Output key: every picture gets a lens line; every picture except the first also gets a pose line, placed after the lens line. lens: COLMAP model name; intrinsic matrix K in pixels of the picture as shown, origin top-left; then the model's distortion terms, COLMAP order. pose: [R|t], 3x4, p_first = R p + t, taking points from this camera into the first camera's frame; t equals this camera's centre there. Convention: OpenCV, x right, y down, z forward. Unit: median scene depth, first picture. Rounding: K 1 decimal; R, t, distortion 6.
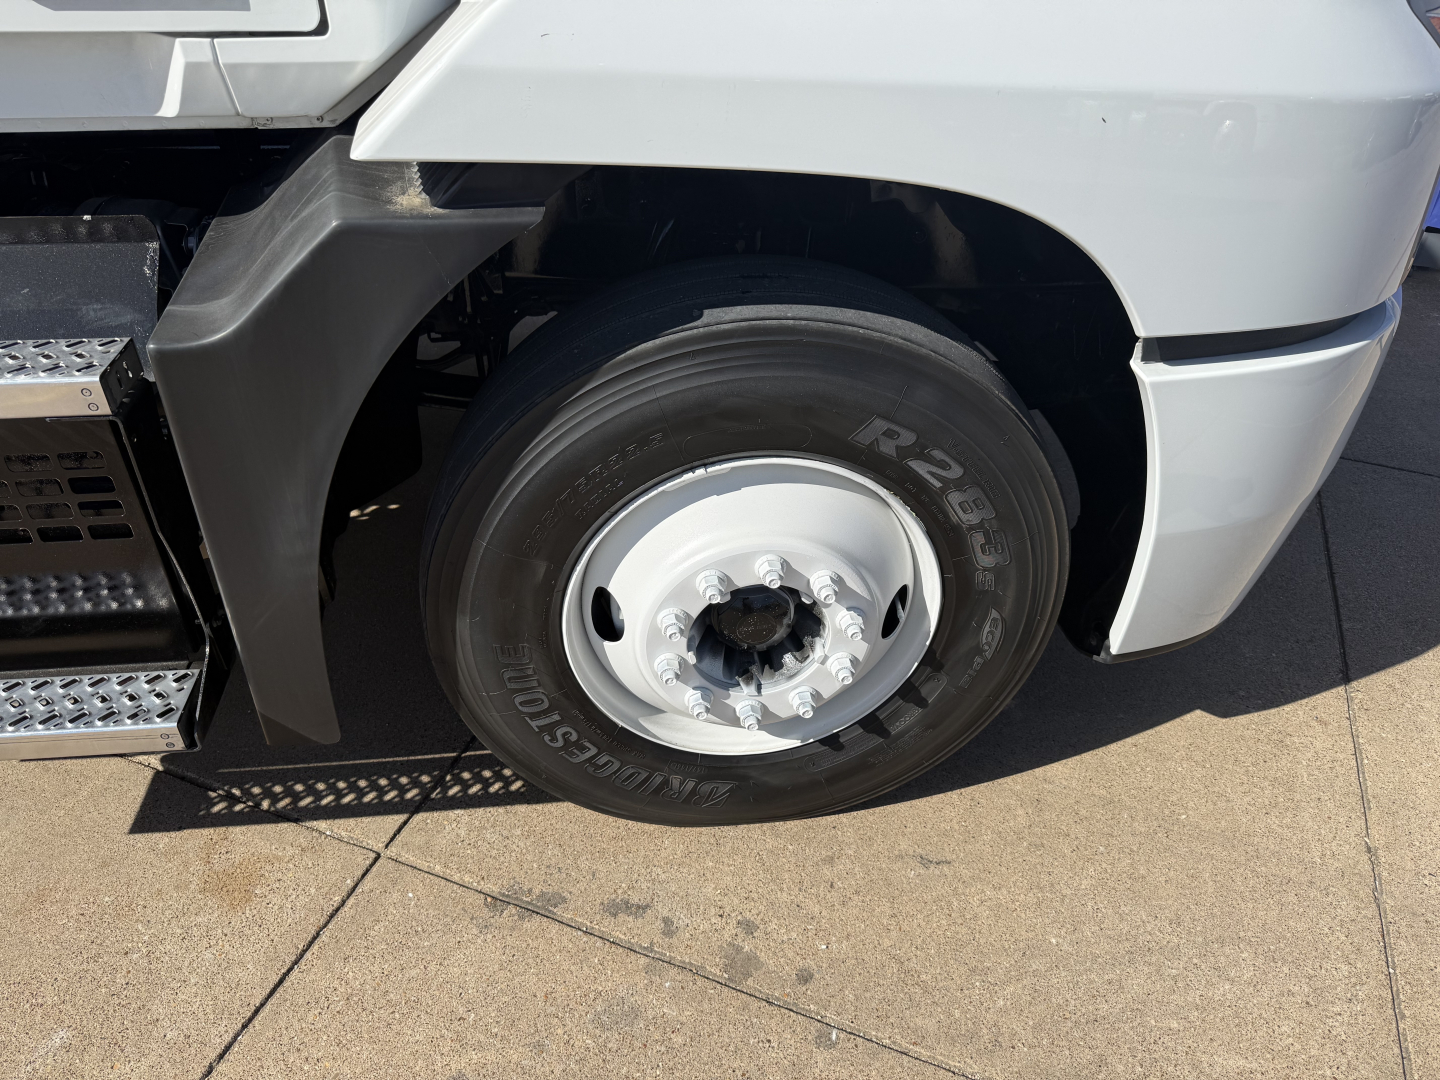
lens RADIAL K [[1014.9, 0, 721.7], [0, 1014.9, 536.7], [0, 0, 1]] dist [0.011134, -0.013730]
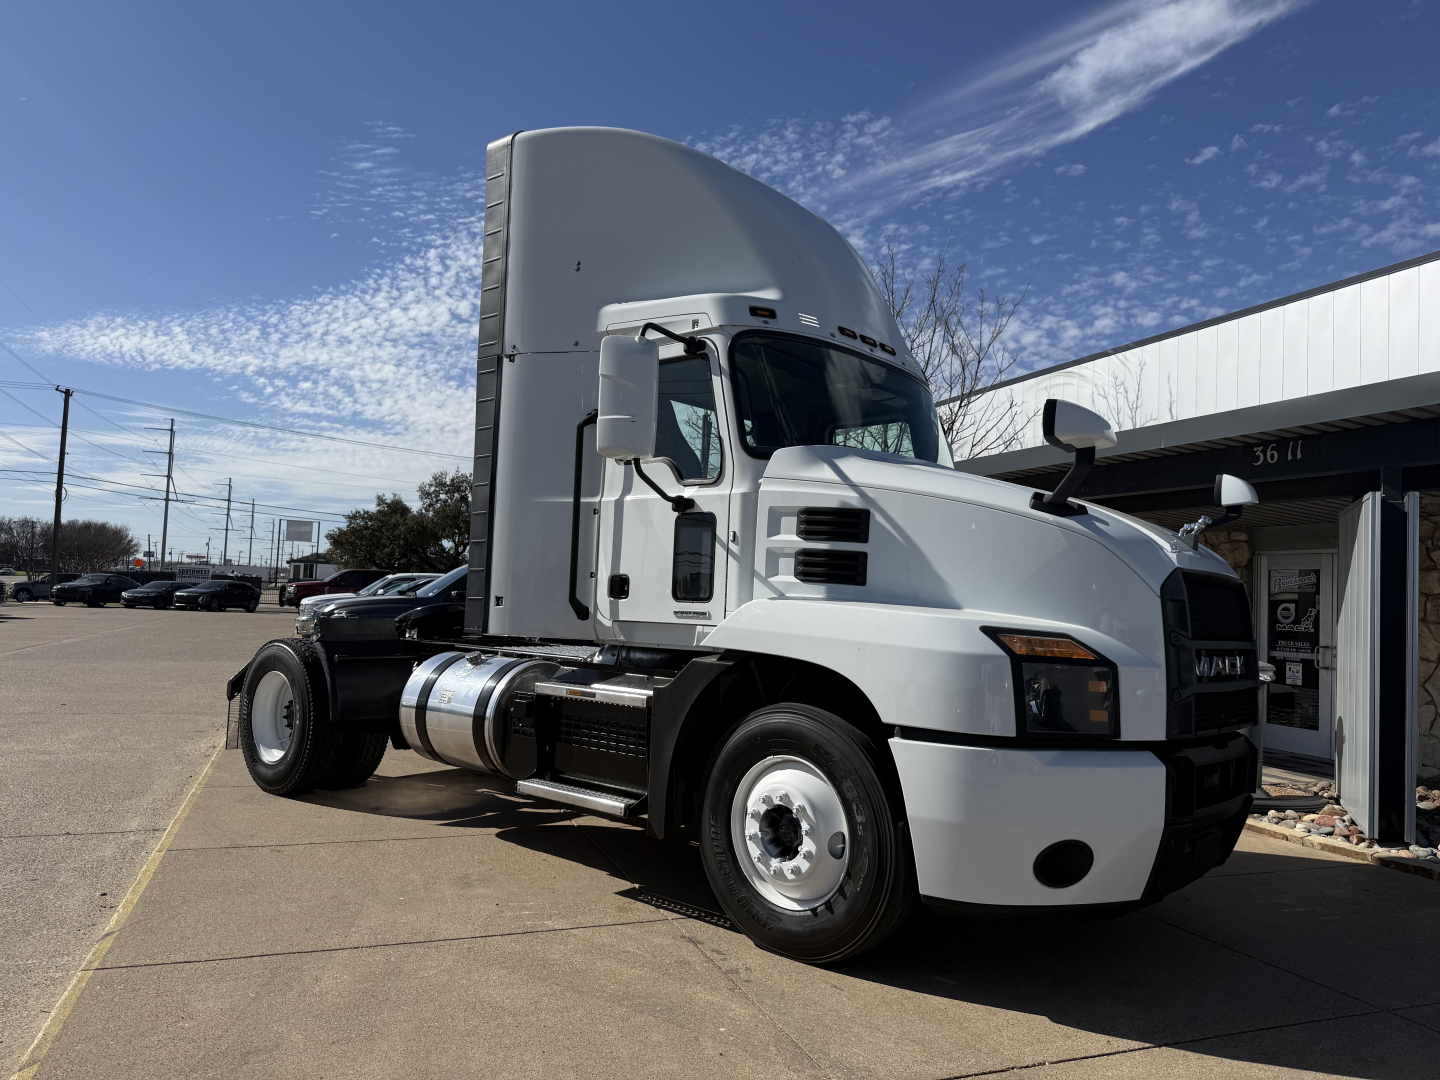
lens RADIAL K [[1014.9, 0, 721.3], [0, 1014.9, 544.5], [0, 0, 1]] dist [0.011134, -0.013730]
pose [[0.675767, -0.032904, -0.736381, 1.688191], [-0.448237, 0.774728, -0.445959, 0.682888], [0.585169, 0.631438, 0.508787, -0.805162]]
